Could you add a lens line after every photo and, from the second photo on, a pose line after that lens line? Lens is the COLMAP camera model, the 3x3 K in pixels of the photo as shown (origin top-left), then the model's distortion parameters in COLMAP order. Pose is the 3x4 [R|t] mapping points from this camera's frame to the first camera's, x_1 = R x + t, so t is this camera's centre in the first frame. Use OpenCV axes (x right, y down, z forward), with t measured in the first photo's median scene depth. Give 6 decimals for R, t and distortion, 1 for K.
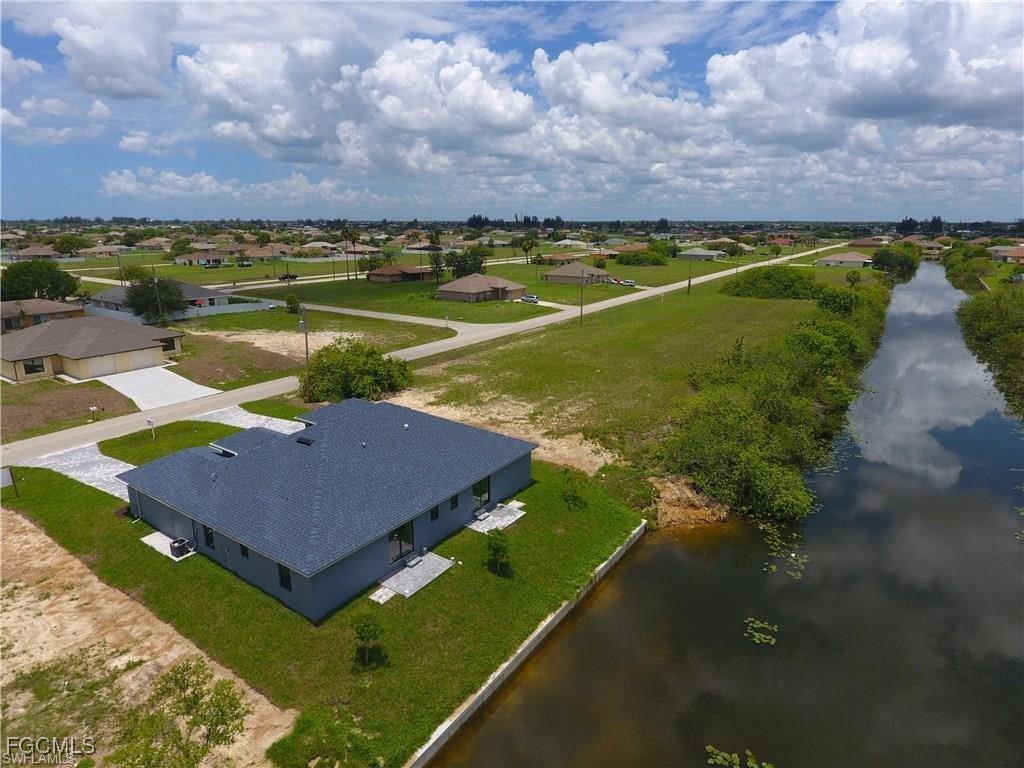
lens RADIAL K [[596.8, 0, 508.7], [0, 596.8, 377.4], [0, 0, 1]] dist [-0.001774, -0.003352]
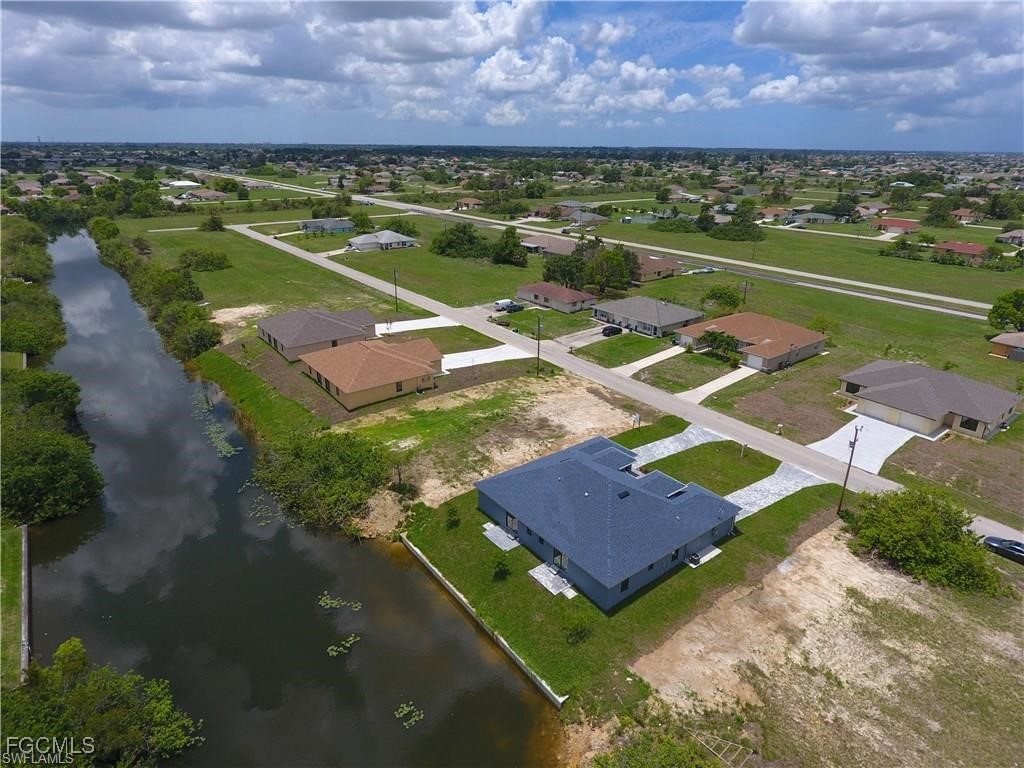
lens RADIAL K [[596.8, 0, 508.7], [0, 596.8, 377.4], [0, 0, 1]] dist [-0.001774, -0.003352]
pose [[-0.315428, 0.339491, -0.886144, 0.700776], [-0.250396, 0.870944, 0.422798, -0.476807], [0.915318, 0.355249, -0.189713, 0.643839]]
